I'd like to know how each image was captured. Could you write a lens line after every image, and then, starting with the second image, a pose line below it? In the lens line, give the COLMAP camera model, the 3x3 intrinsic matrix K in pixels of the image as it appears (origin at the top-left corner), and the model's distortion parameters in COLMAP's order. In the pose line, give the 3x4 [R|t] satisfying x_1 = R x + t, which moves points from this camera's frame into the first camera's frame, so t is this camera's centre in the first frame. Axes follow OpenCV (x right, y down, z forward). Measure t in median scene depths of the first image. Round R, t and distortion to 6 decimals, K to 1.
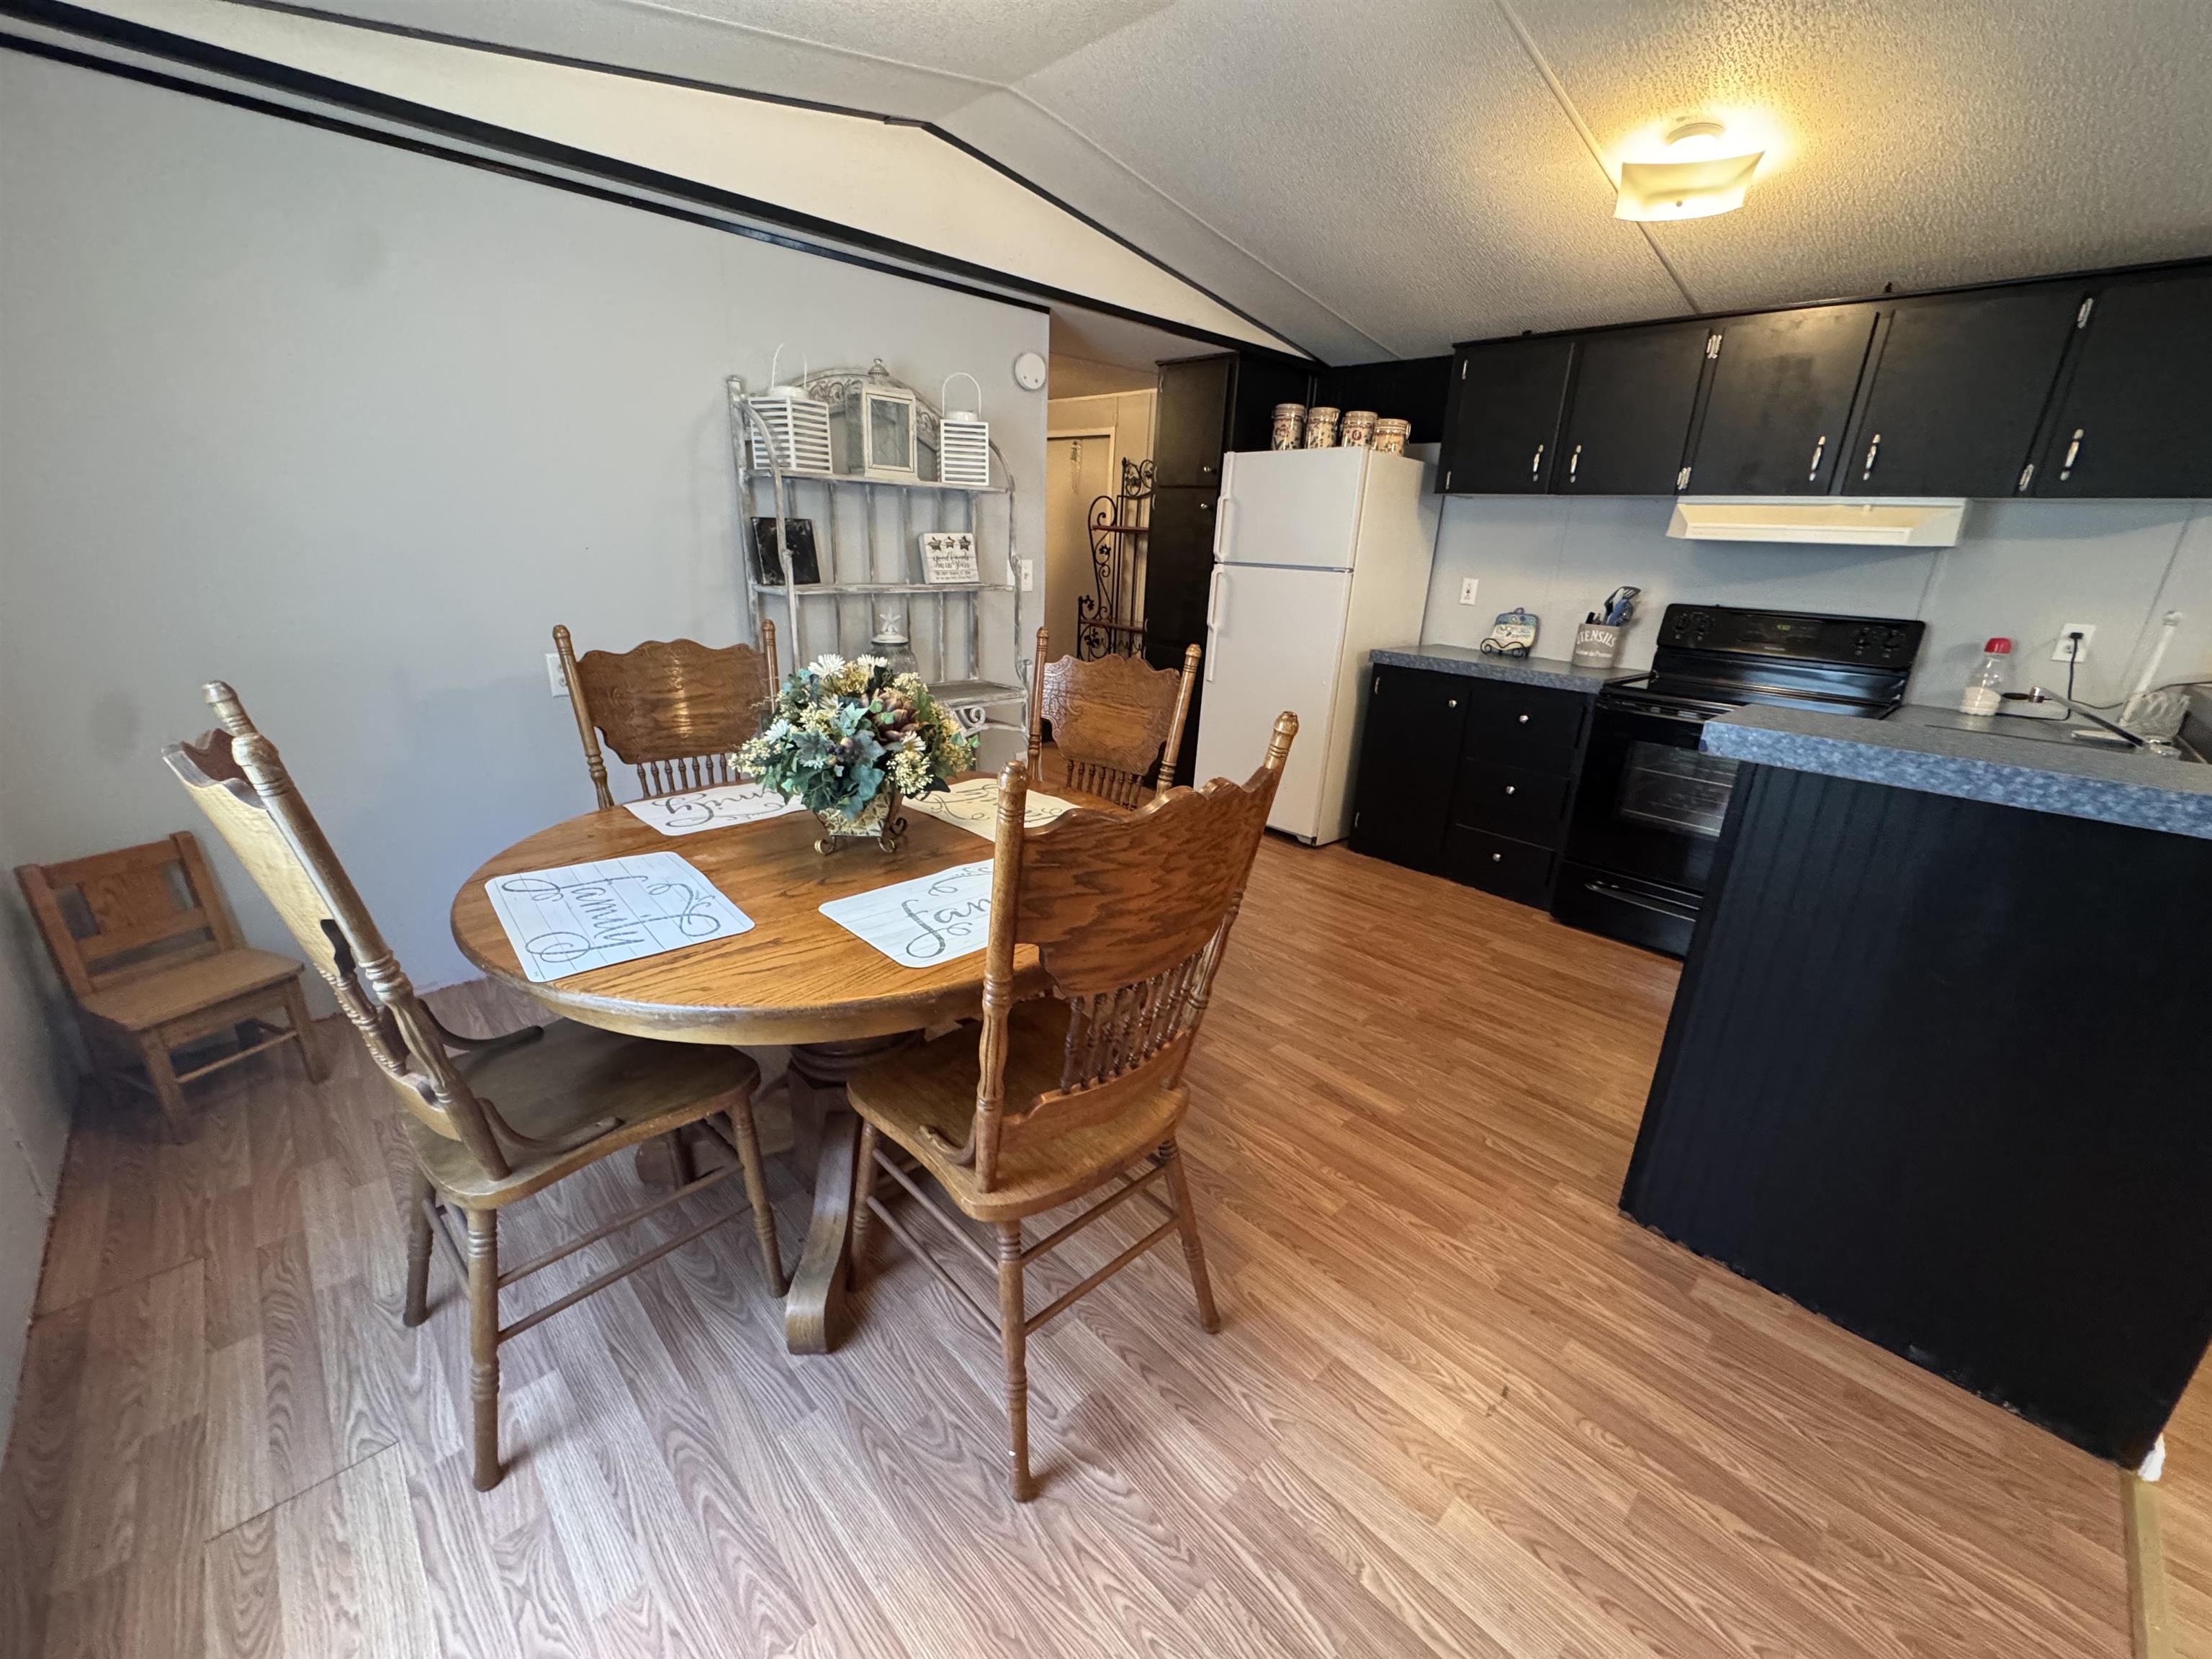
lens RADIAL K [[875.0, 0, 1108.8], [0, 875.0, 829.7], [0, 0, 1]] dist [-0.002950, 0.000232]
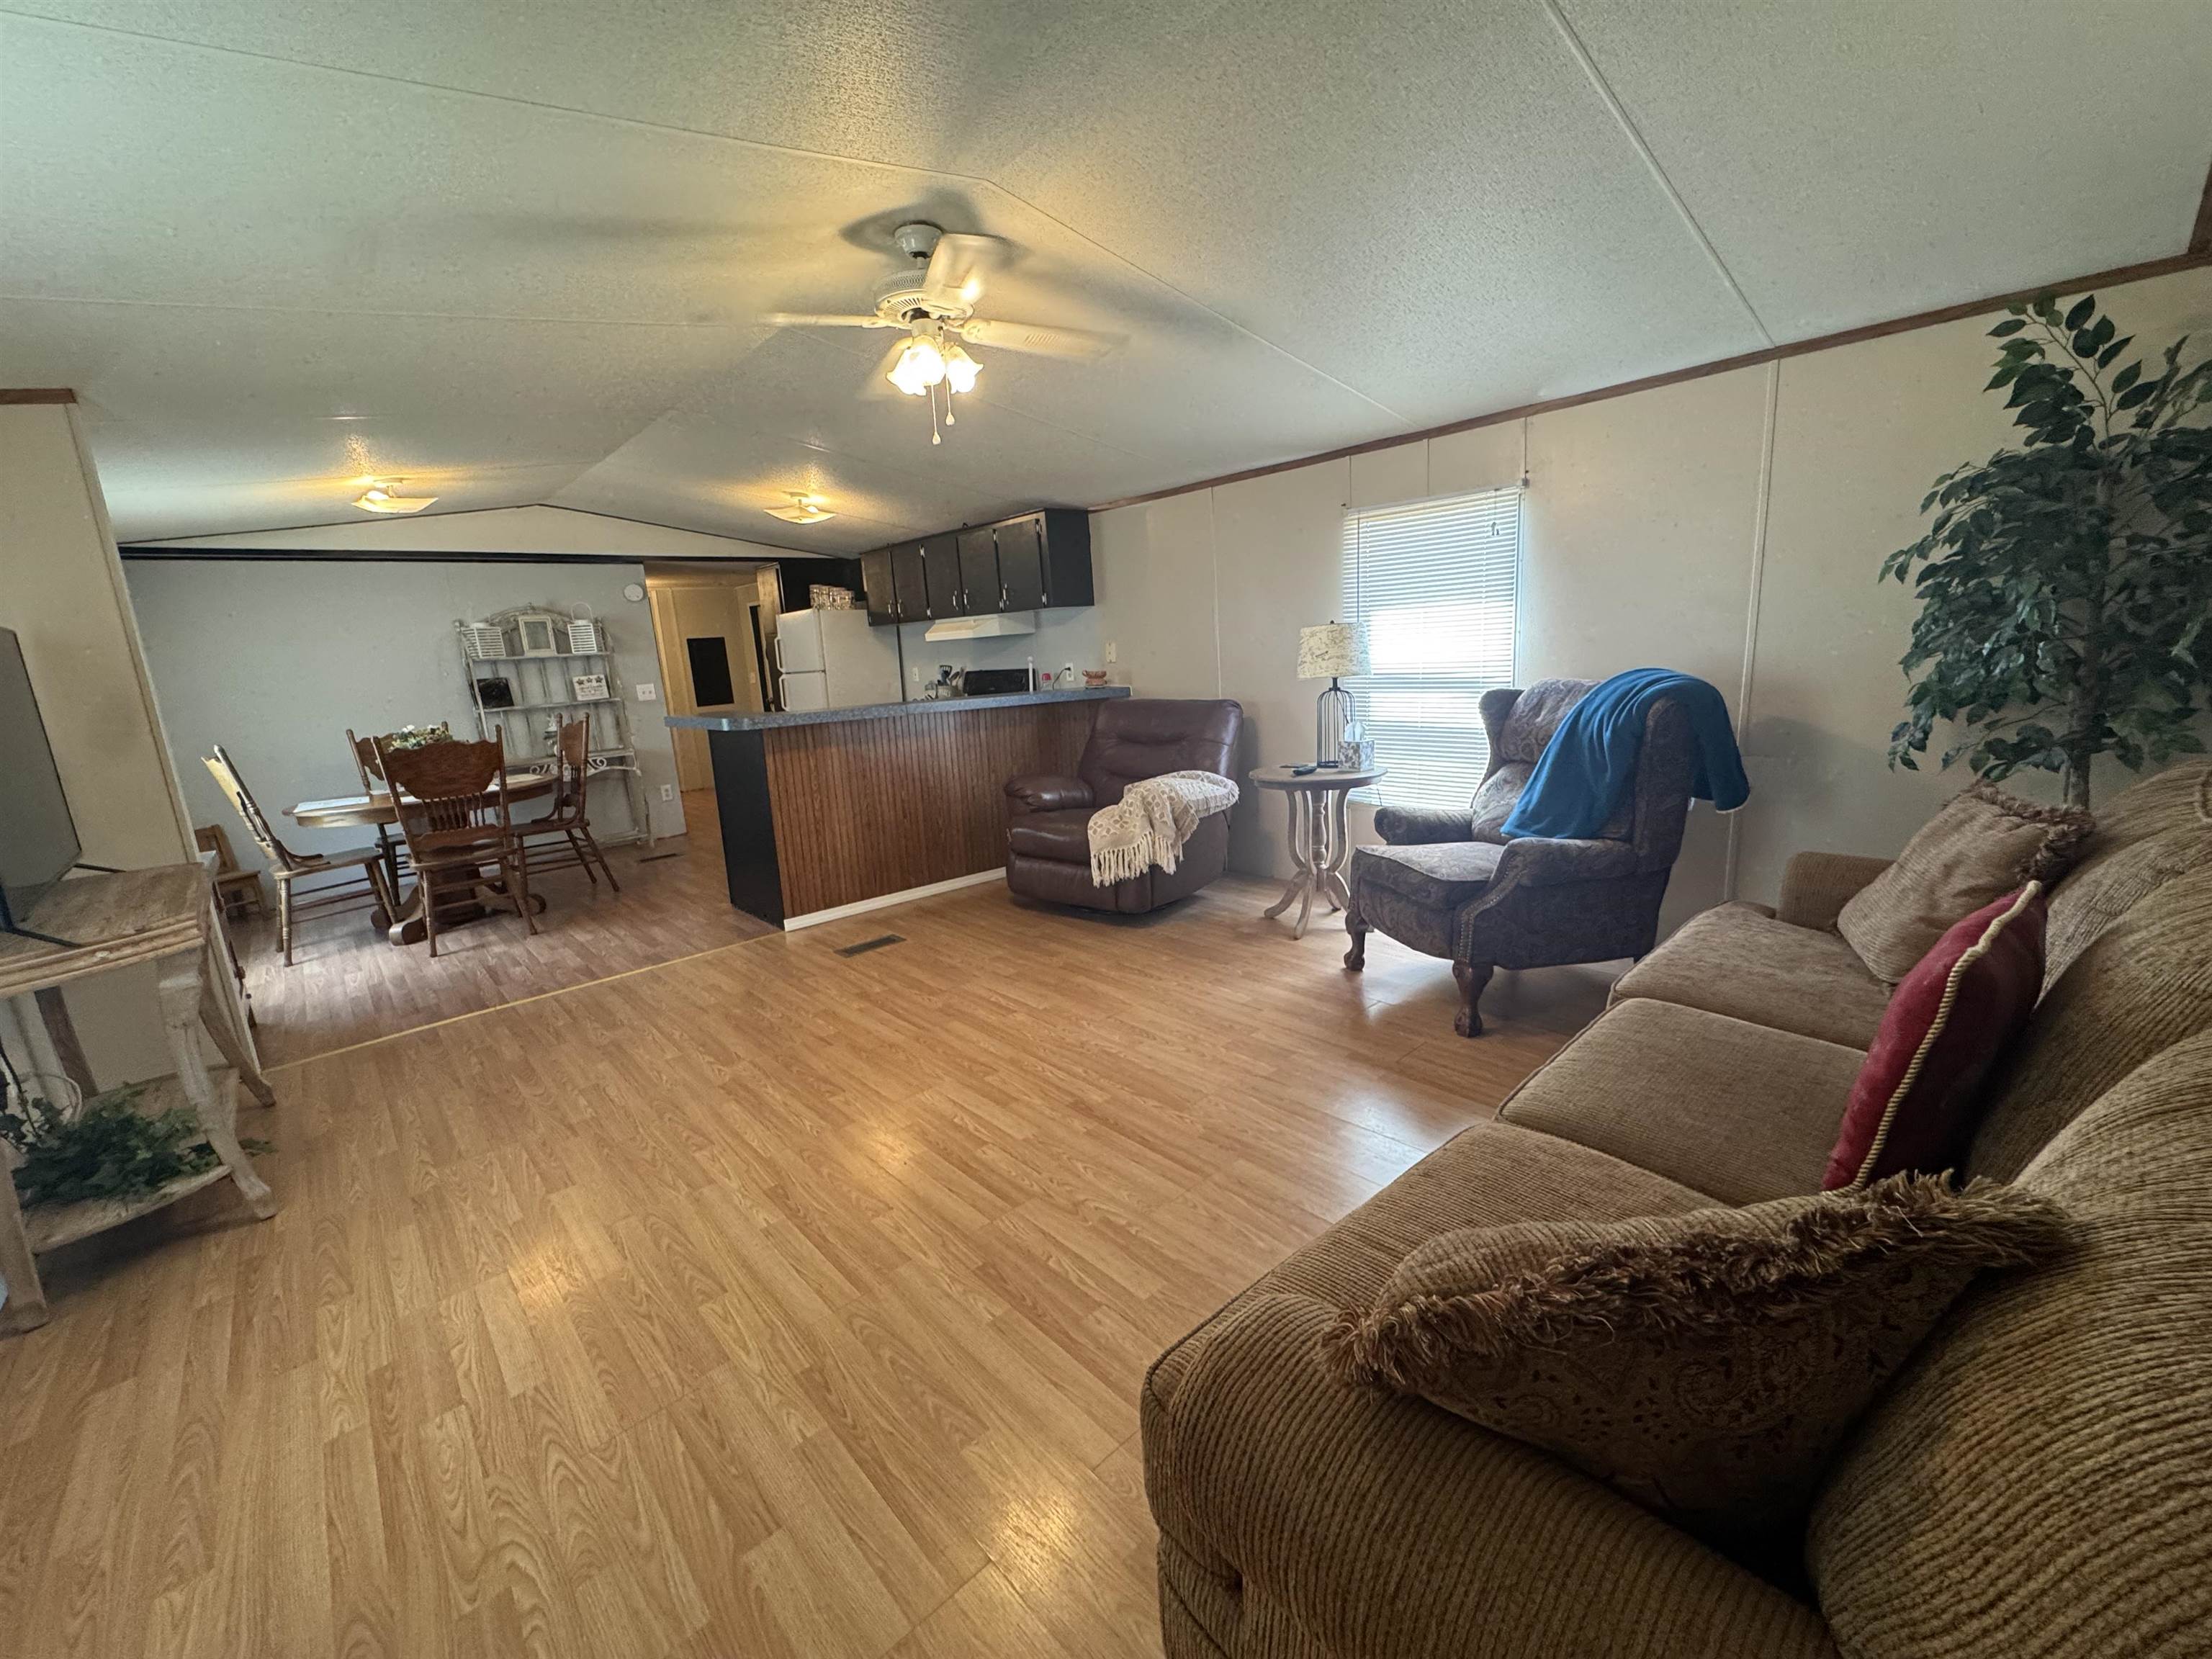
lens RADIAL K [[875.0, 0, 1113.2], [0, 875.0, 825.8], [0, 0, 1]] dist [-0.002950, 0.000232]
pose [[0.994537, -0.100763, -0.027254, 1.144879], [0.096797, 0.987984, -0.120490, 0.399545], [0.039067, 0.117193, 0.992340, -1.005665]]
